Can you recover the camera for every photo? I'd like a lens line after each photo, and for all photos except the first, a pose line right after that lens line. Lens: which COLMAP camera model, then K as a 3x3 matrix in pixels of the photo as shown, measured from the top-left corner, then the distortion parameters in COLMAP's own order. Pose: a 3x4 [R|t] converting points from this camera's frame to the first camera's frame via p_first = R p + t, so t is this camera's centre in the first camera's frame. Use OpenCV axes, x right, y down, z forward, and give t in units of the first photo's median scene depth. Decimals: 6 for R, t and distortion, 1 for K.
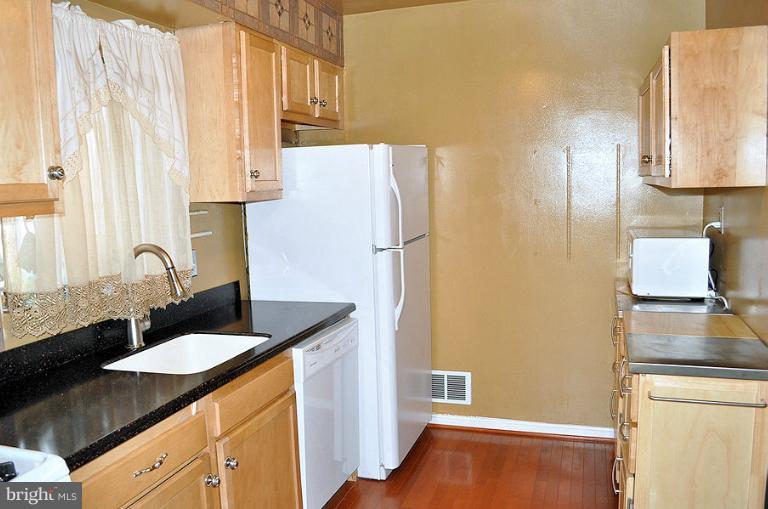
lens RADIAL K [[632.5, 0, 384.0], [0, 632.5, 254.5], [0, 0, 1]] dist [-0.076653, -0.004601]
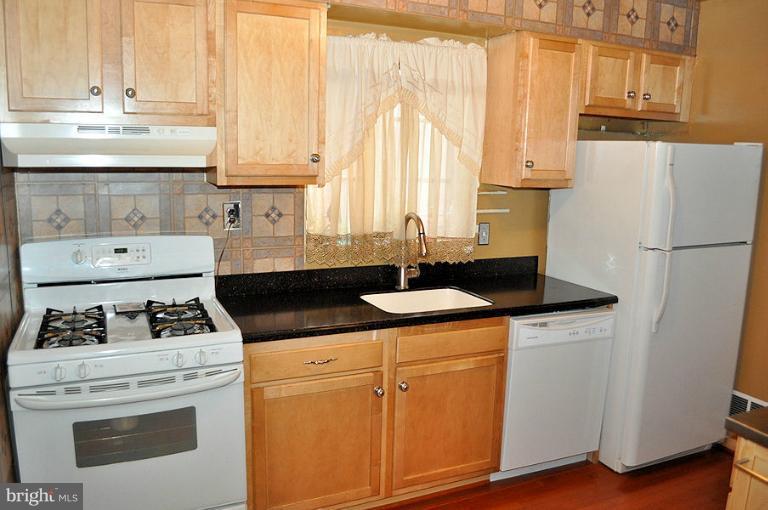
lens RADIAL K [[603.2, 0, 384.0], [0, 603.2, 255.0], [0, 0, 1]] dist [-0.074218, -0.001103]
pose [[0.684118, 0.169311, -0.709448, 0.402122], [-0.130573, 0.985400, 0.109256, -0.048761], [0.717589, 0.017891, 0.696237, 0.059271]]
